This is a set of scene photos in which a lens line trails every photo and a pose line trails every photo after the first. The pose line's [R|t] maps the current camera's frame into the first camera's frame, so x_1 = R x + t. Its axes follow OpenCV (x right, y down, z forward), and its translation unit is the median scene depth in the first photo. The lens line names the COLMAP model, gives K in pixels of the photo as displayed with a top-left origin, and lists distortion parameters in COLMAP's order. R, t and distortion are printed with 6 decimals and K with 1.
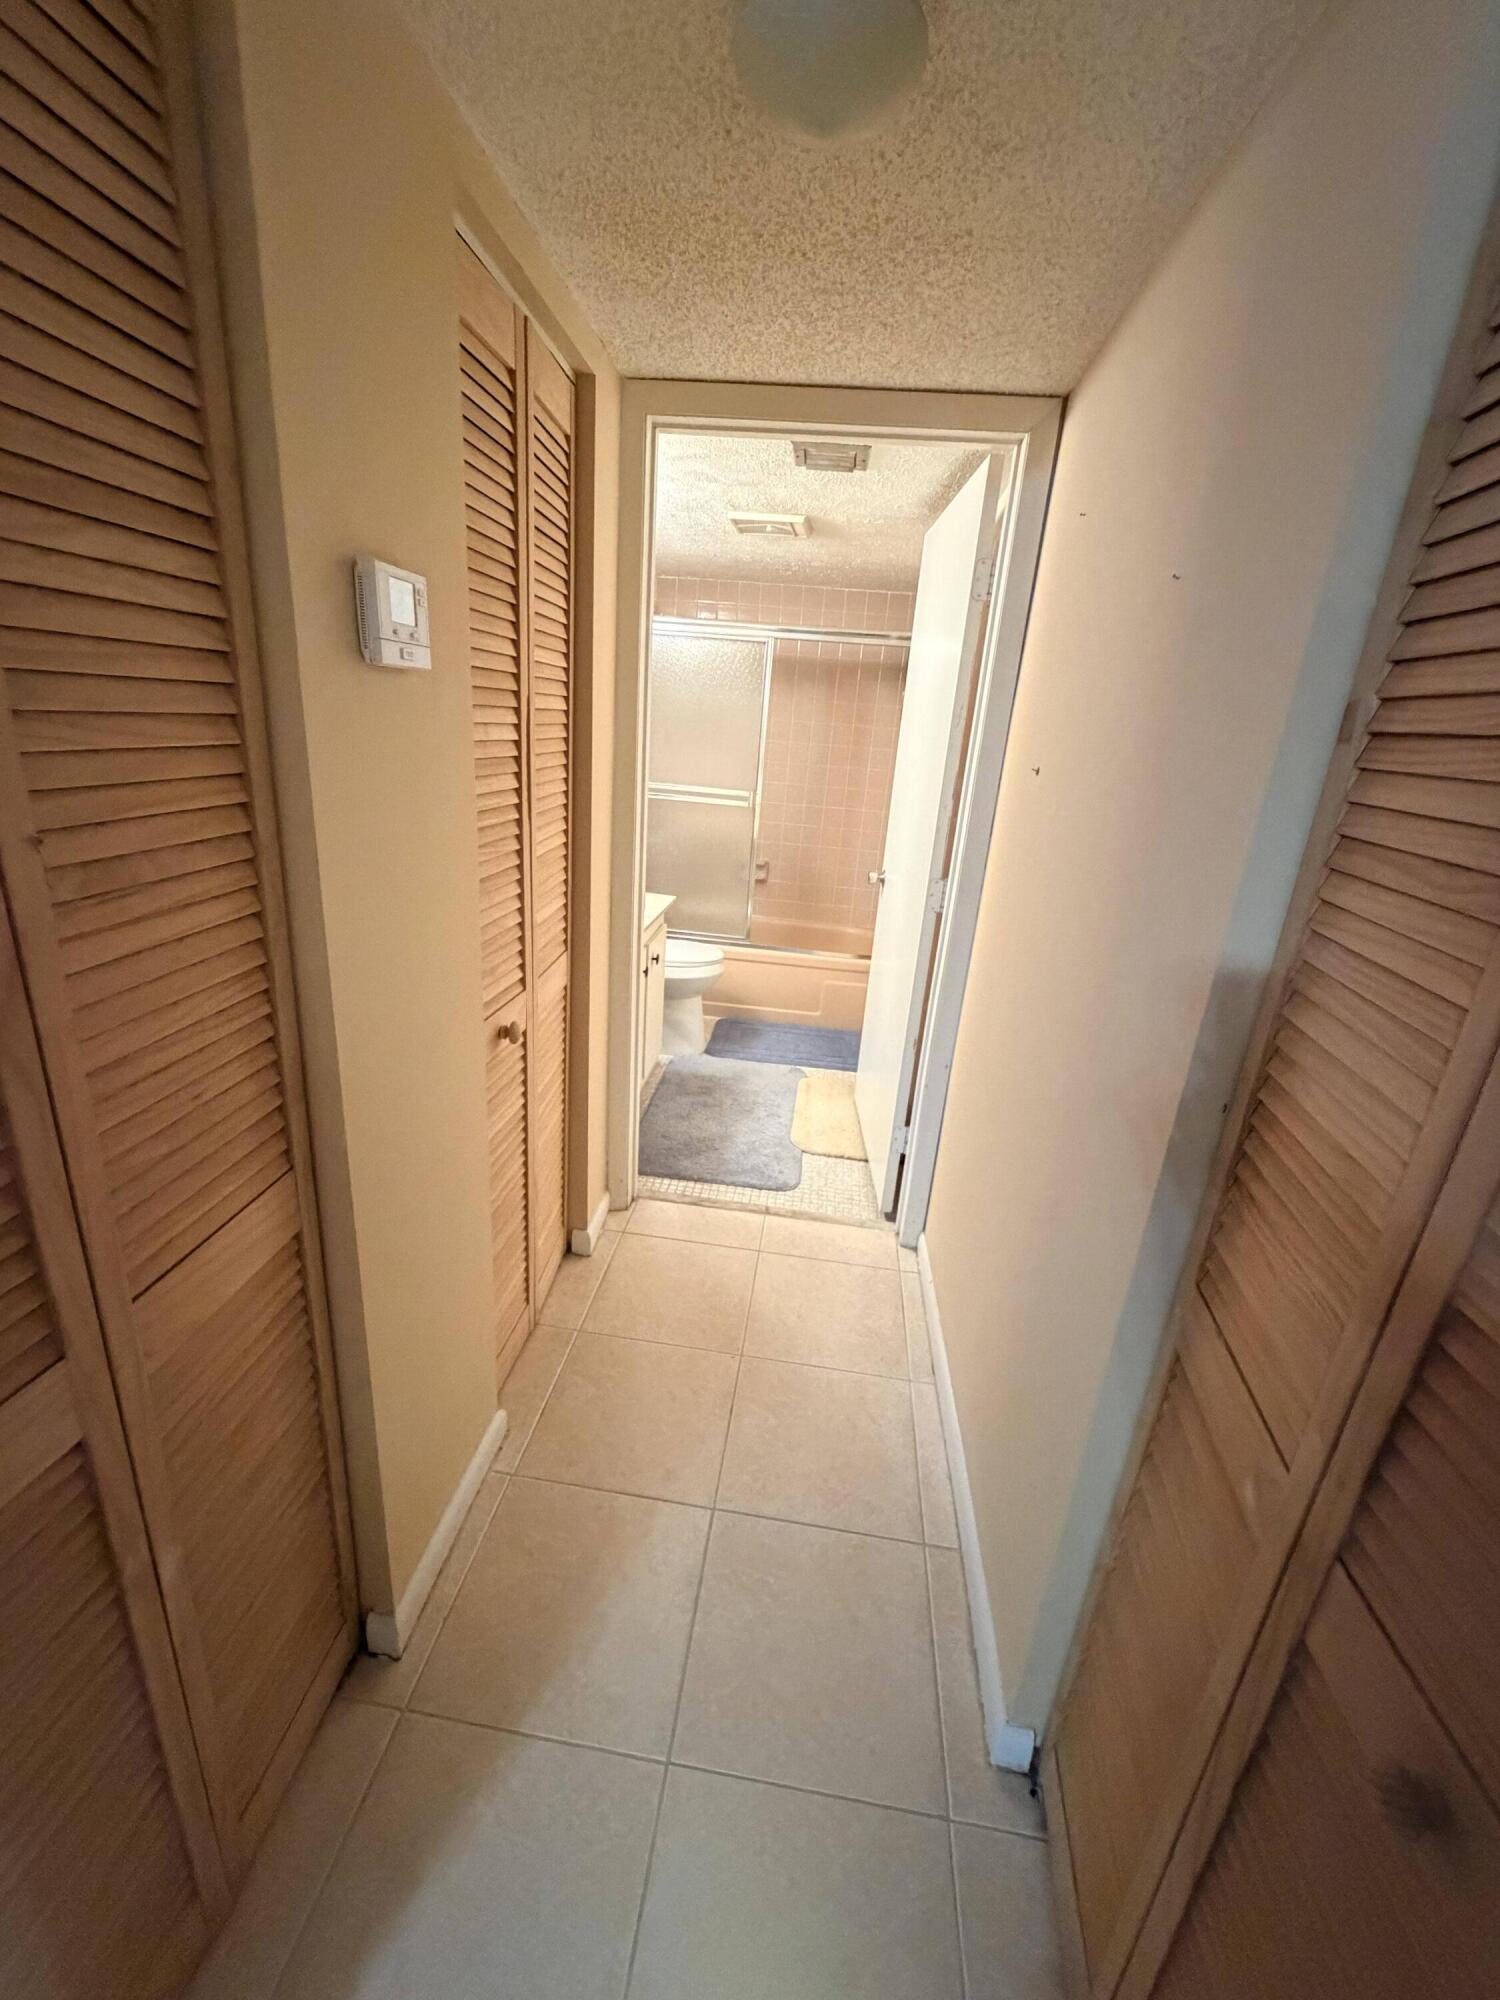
lens RADIAL K [[797.1, 0, 745.1], [0, 797.1, 996.8], [0, 0, 1]] dist [-0.000354, -0.000093]
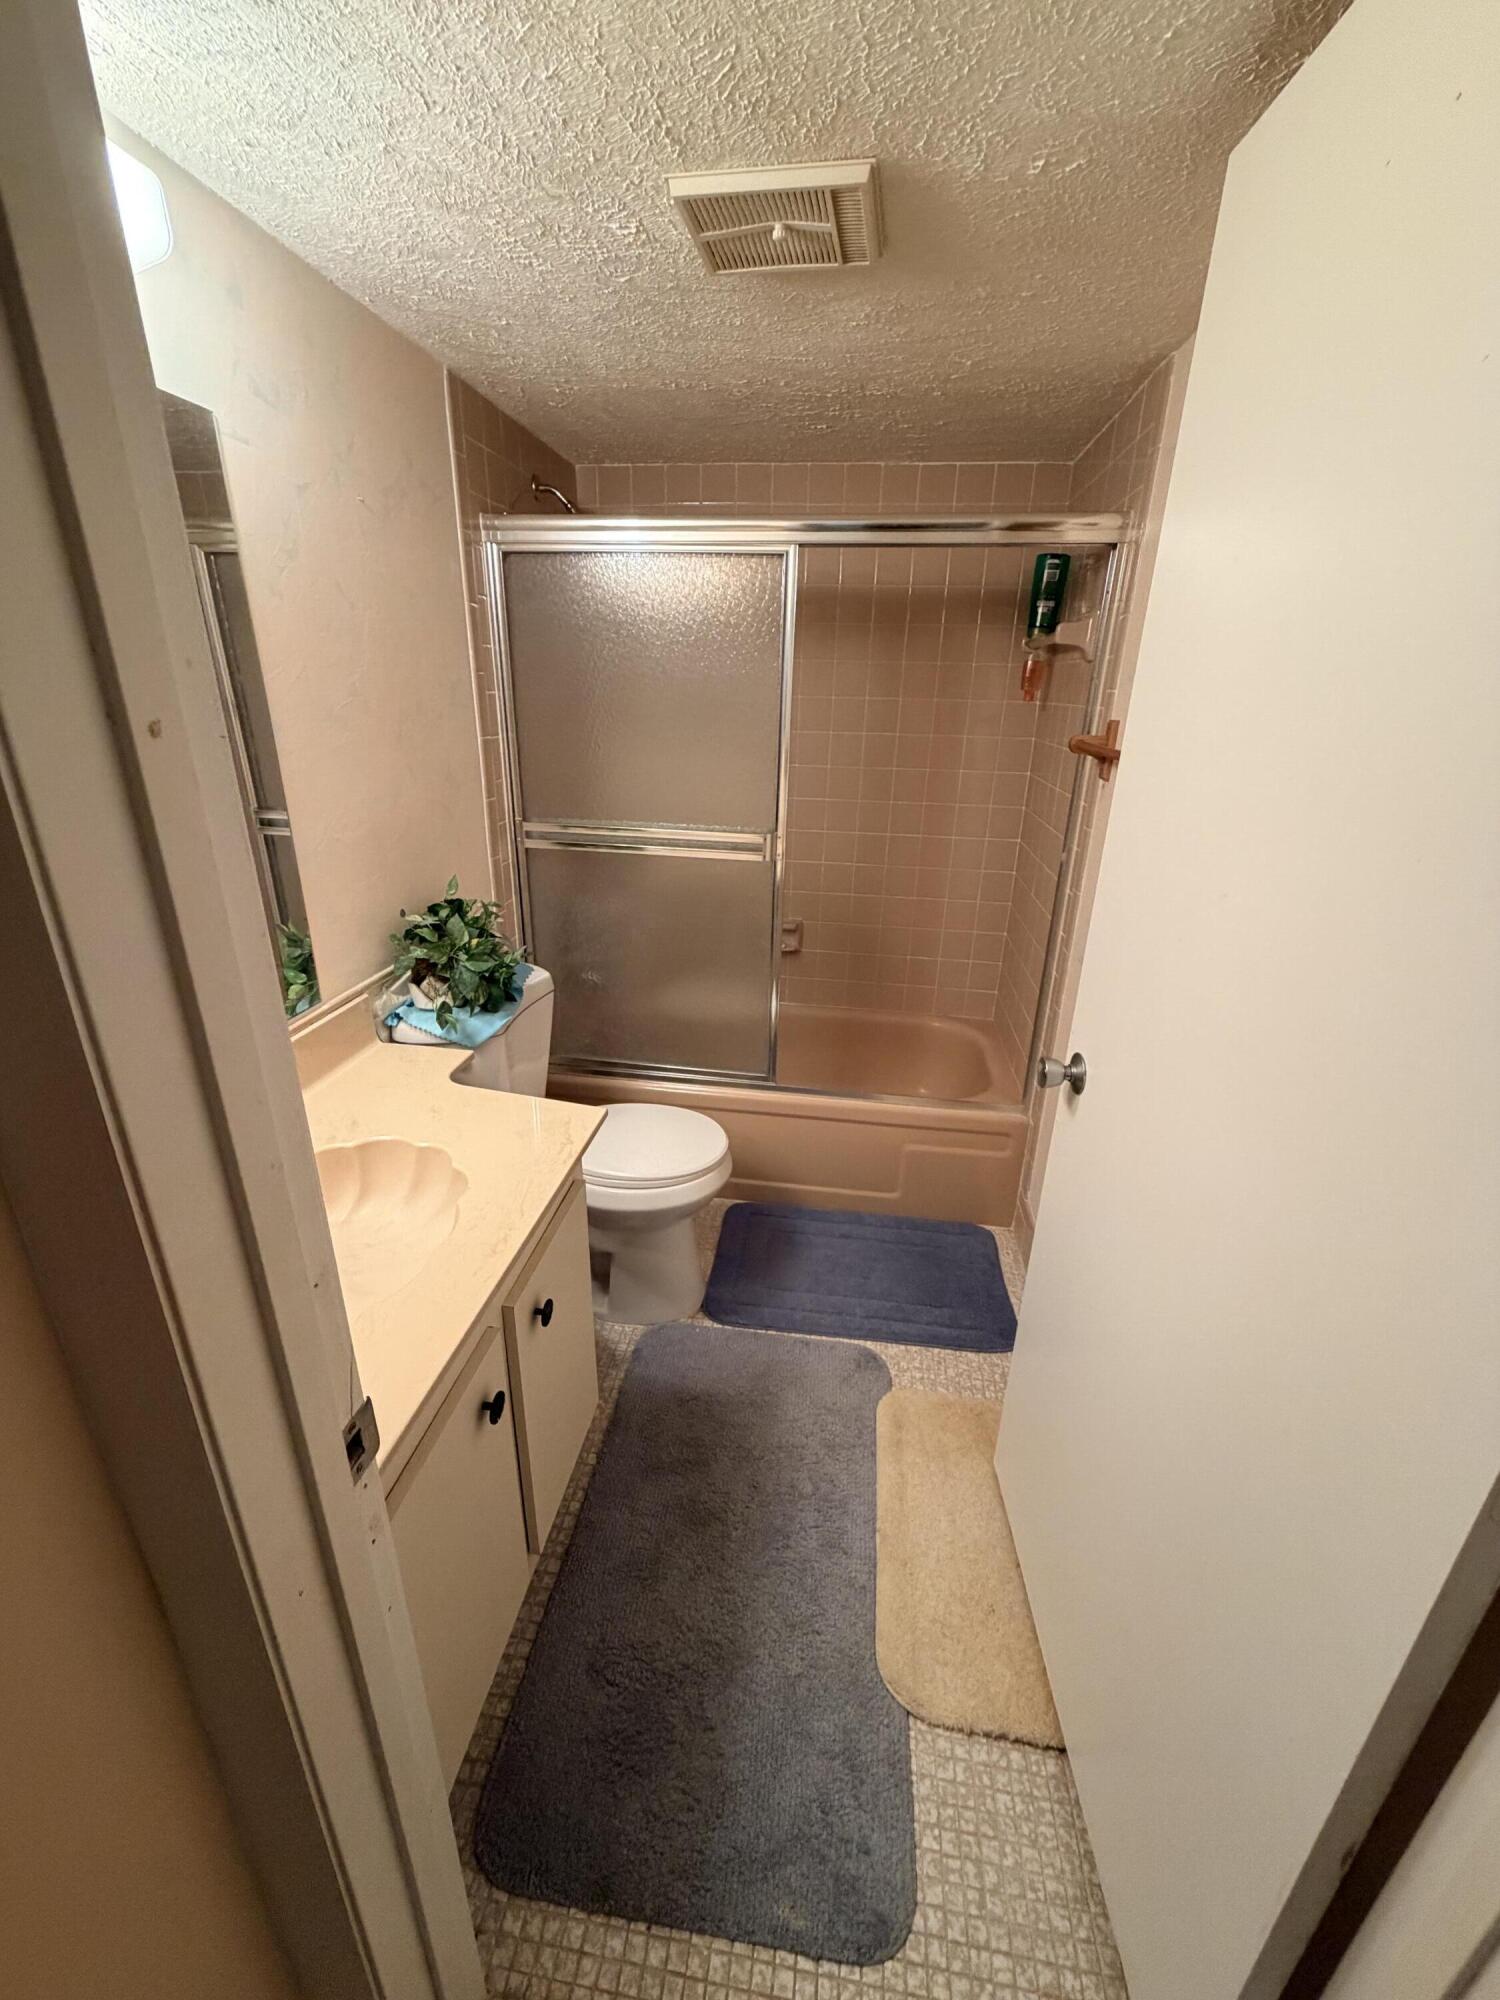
lens RADIAL K [[797.1, 0, 745.1], [0, 797.1, 996.8], [0, 0, 1]] dist [-0.000354, -0.000093]
pose [[0.998231, -0.037326, -0.046270, 0.014368], [0.038918, 0.998664, 0.034008, -0.167702], [0.044939, -0.035748, 0.998350, 0.452213]]
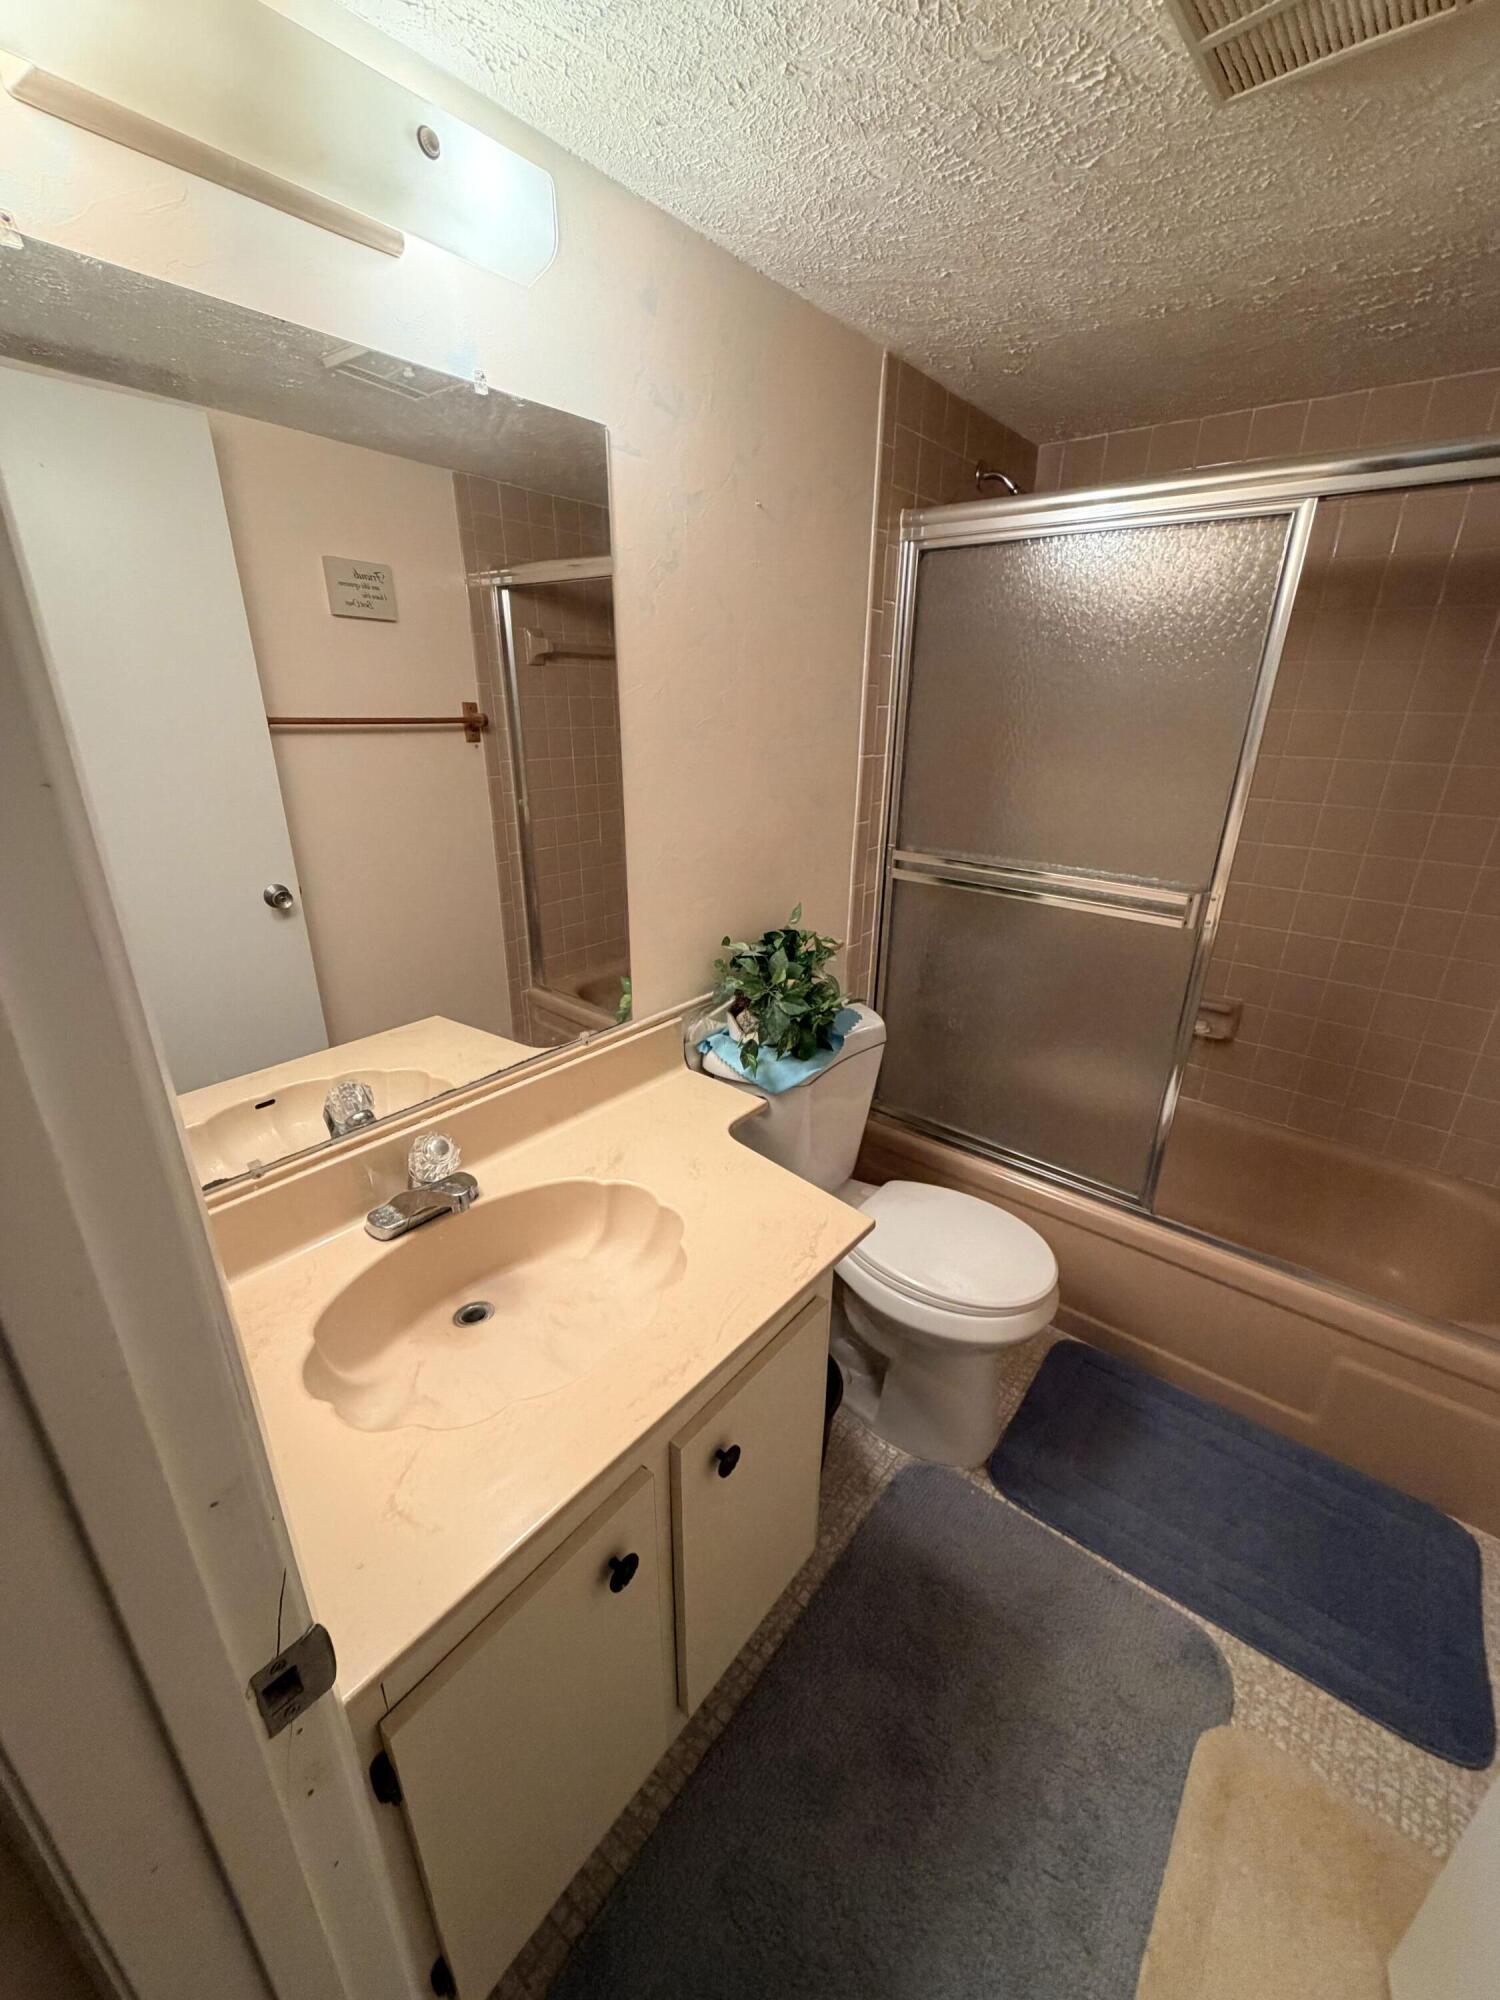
lens RADIAL K [[797.1, 0, 745.1], [0, 797.1, 996.8], [0, 0, 1]] dist [-0.000354, -0.000093]
pose [[0.840636, 0.133474, -0.524896, 0.036741], [-0.129627, 0.990573, 0.044287, -0.196602], [0.525859, 0.030812, 0.850014, 0.537017]]
